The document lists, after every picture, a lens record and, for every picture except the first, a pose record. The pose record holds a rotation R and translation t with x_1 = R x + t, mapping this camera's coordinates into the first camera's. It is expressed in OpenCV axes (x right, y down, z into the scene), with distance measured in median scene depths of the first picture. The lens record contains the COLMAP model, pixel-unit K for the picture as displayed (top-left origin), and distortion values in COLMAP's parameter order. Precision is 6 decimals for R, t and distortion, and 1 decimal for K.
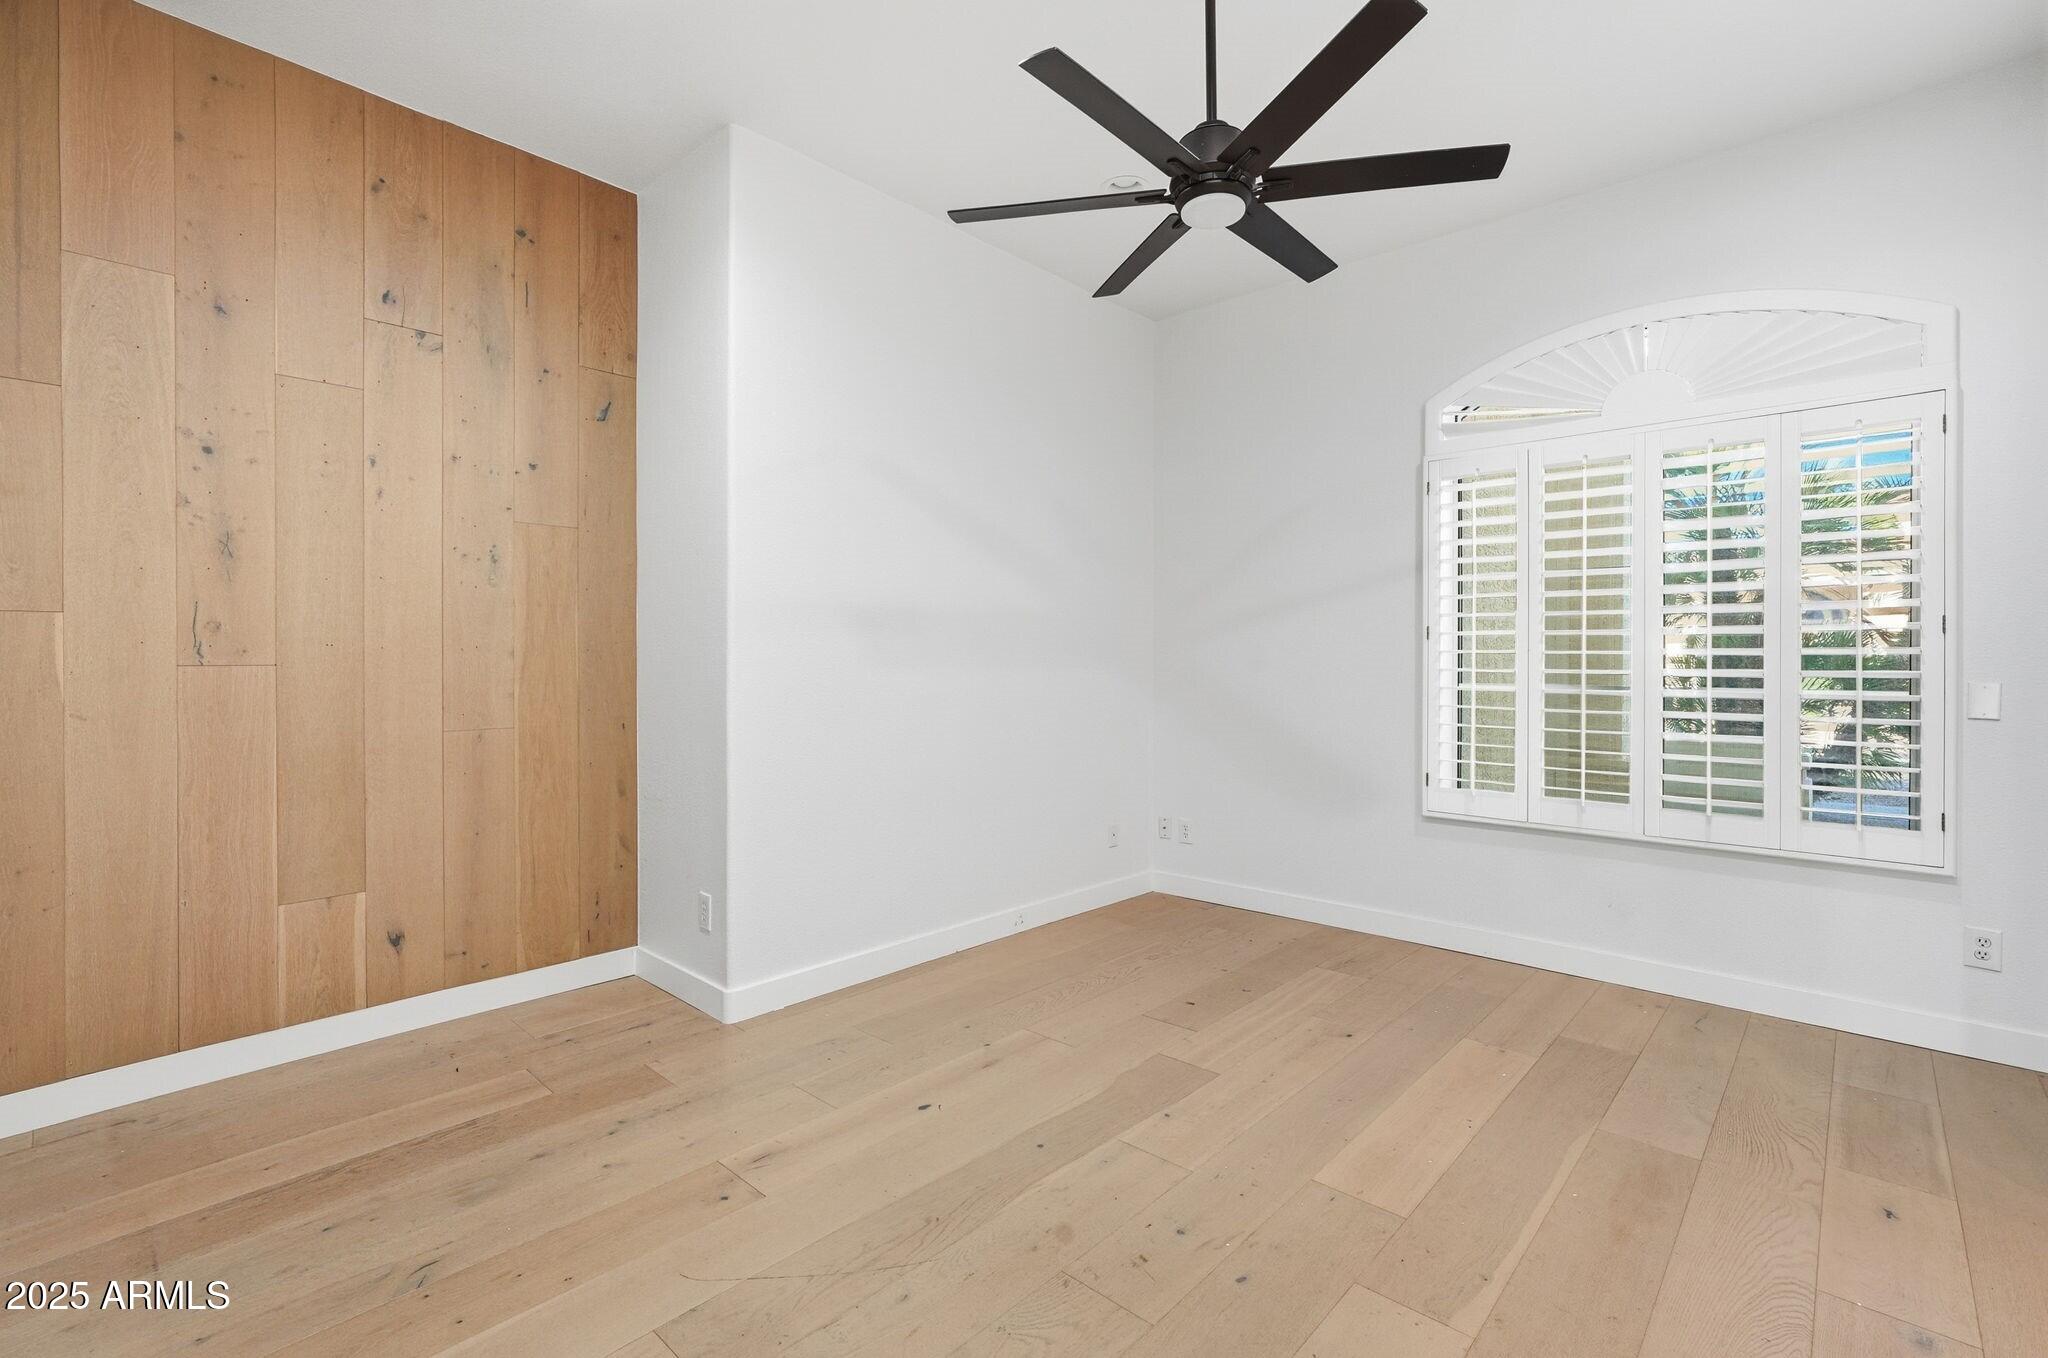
lens RADIAL K [[924.5, 0, 1027.8], [0, 924.5, 679.4], [0, 0, 1]] dist [-0.003949, 0.000612]
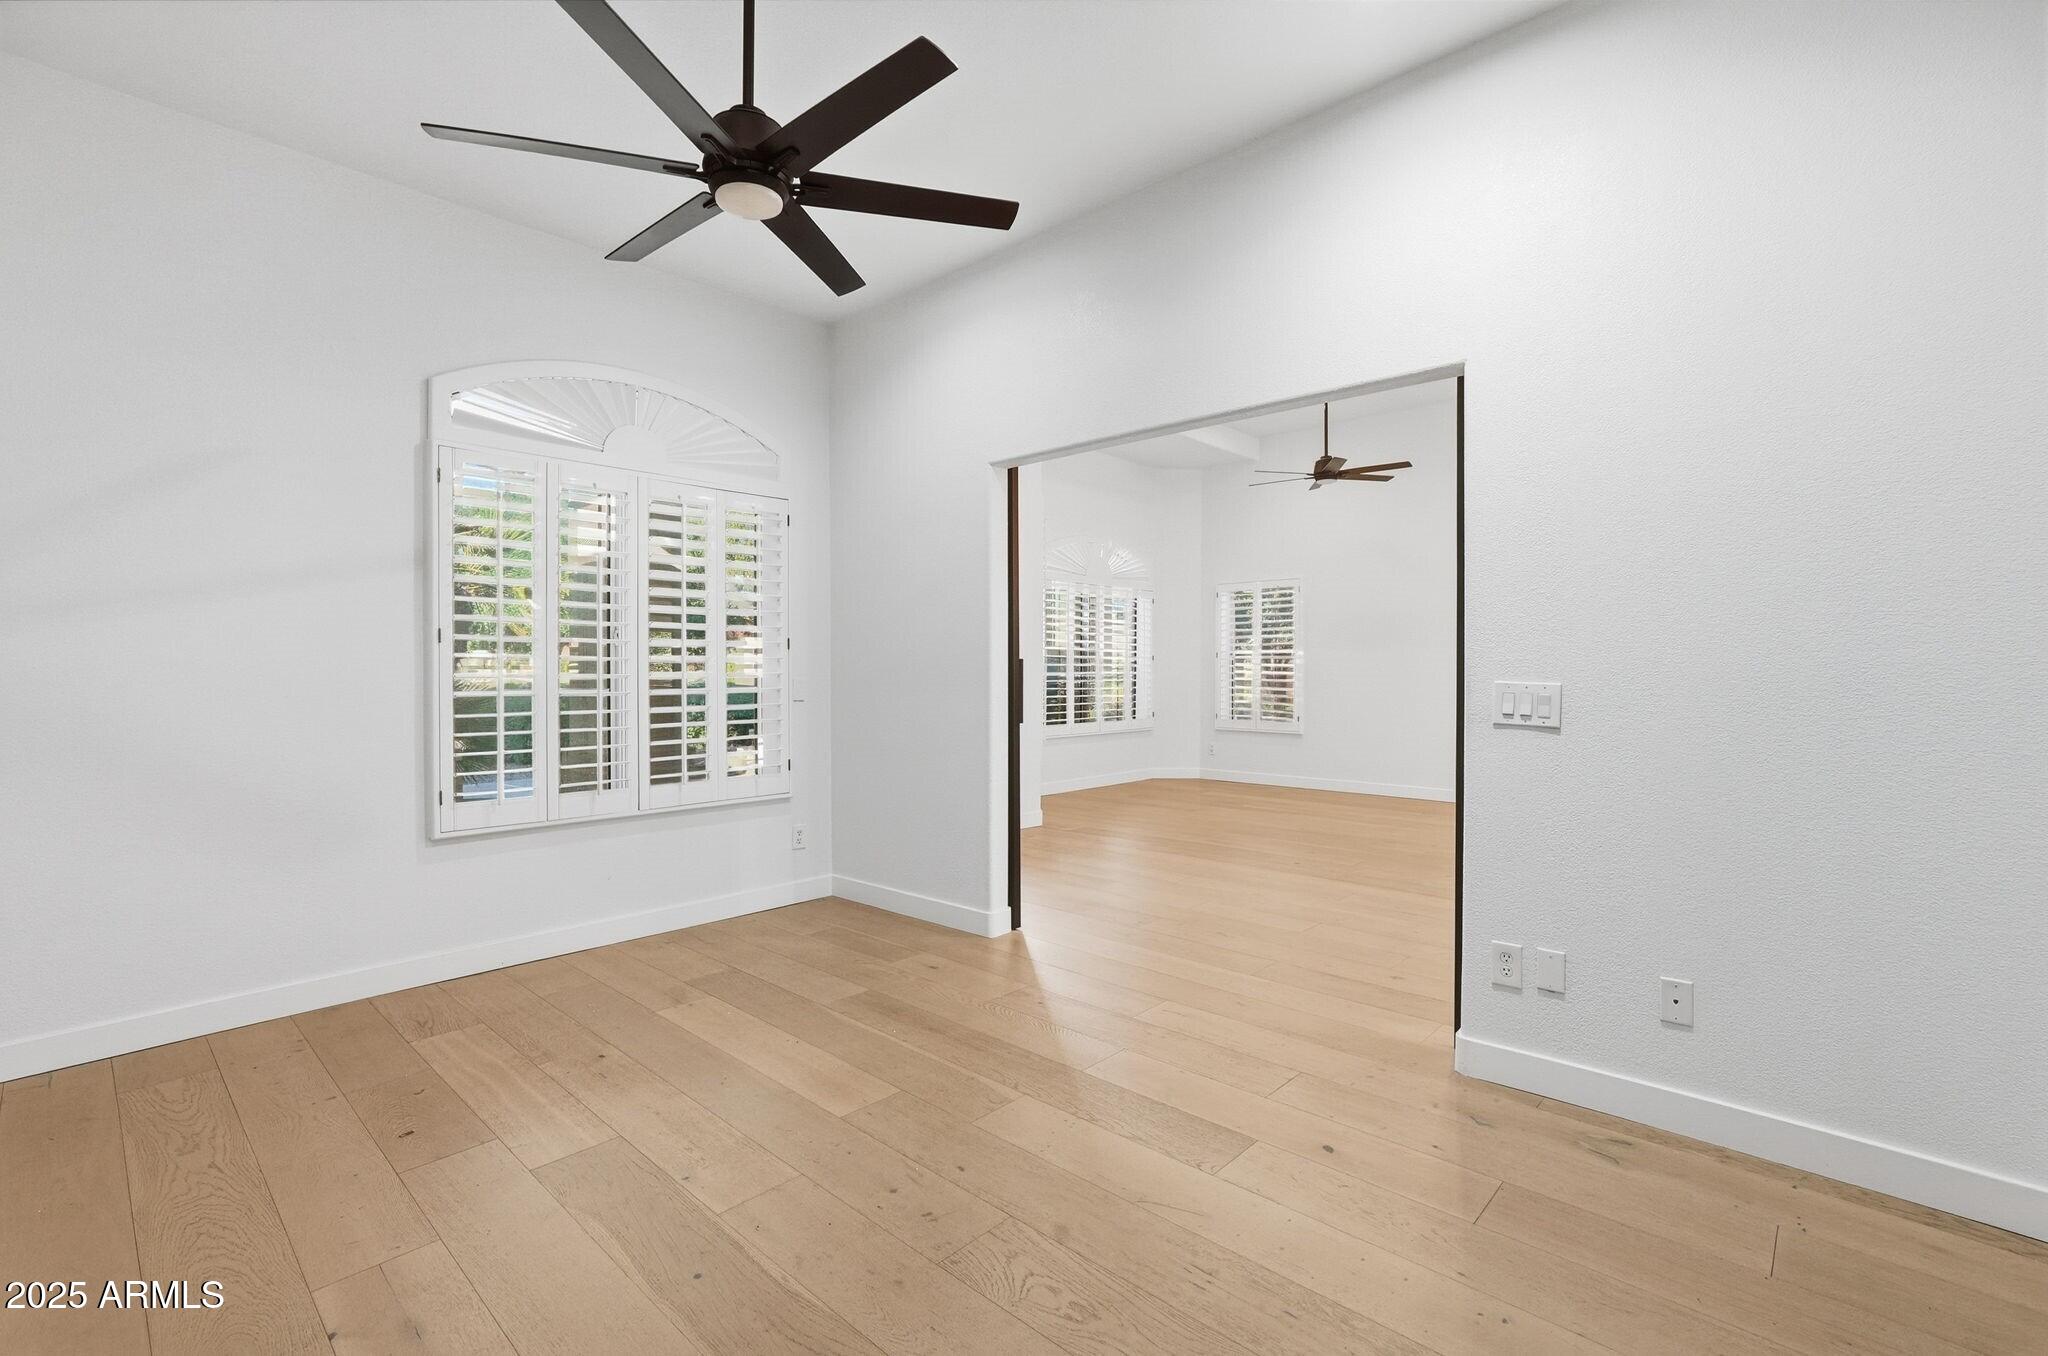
lens RADIAL K [[924.5, 0, 1027.8], [0, 924.5, 678.4], [0, 0, 1]] dist [-0.003949, 0.000612]
pose [[-0.005969, -0.018438, 0.999812, -0.638886], [0.019574, 0.999636, 0.018552, -0.019231], [-0.999791, 0.019681, -0.005606, 0.579163]]
